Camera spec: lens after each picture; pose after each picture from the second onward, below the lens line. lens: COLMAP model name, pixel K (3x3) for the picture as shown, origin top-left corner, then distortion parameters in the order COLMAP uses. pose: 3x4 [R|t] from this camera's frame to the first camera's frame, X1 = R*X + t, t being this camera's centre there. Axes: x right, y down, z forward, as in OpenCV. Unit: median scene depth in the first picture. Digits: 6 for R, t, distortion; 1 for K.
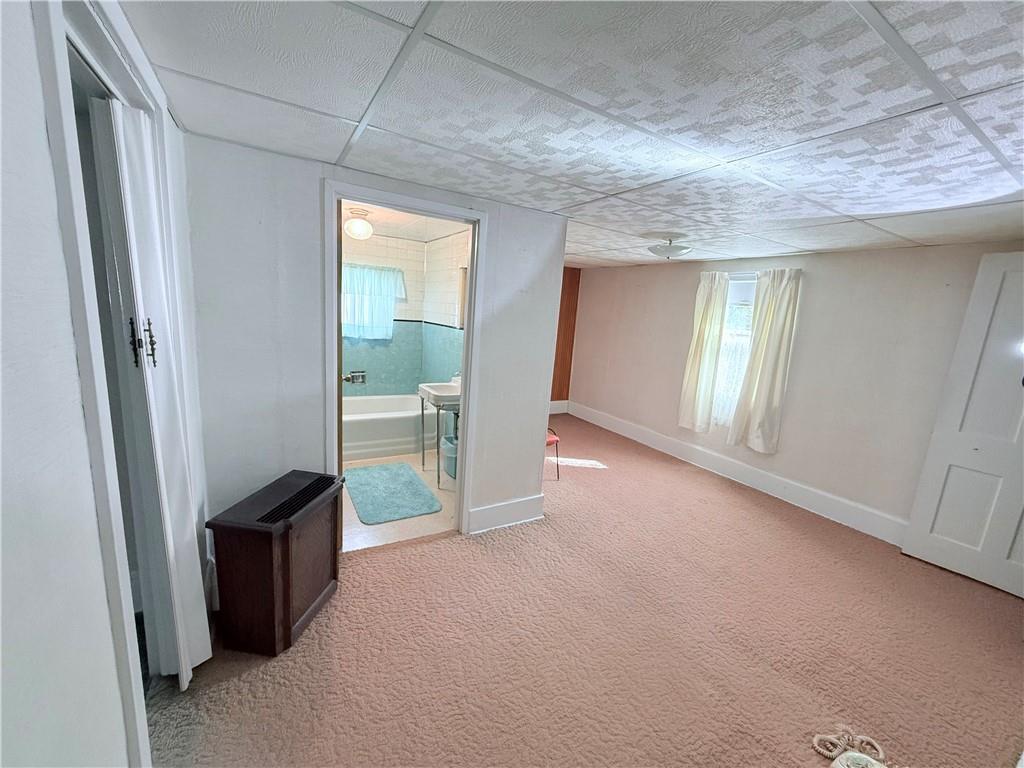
lens RADIAL K [[409.1, 0, 512.4], [0, 409.1, 391.1], [0, 0, 1]] dist [0.001860, 0.000076]
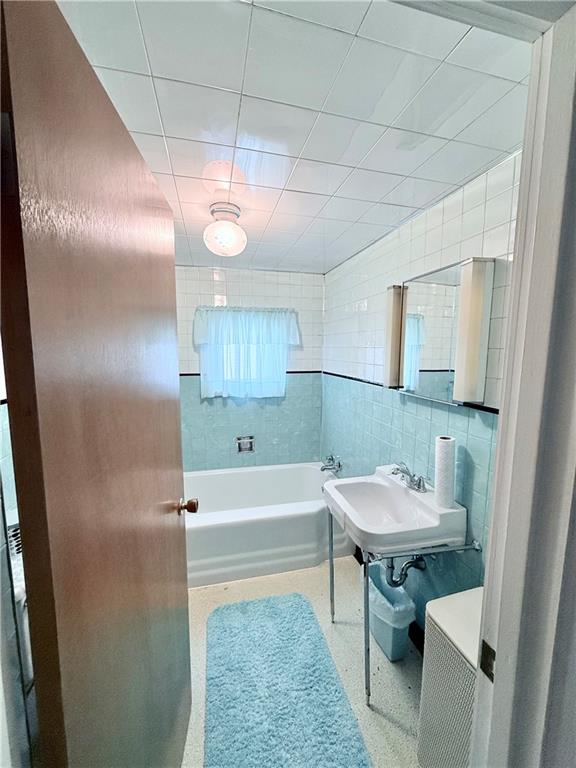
lens RADIAL K [[306.9, 0, 285.5], [0, 306.9, 384.8], [0, 0, 1]] dist [0.001860, 0.000076]
pose [[0.953754, -0.034290, -0.298625, -0.118736], [0.006349, 0.995548, -0.094040, -0.098275], [0.300520, 0.087795, 0.949726, 0.452024]]
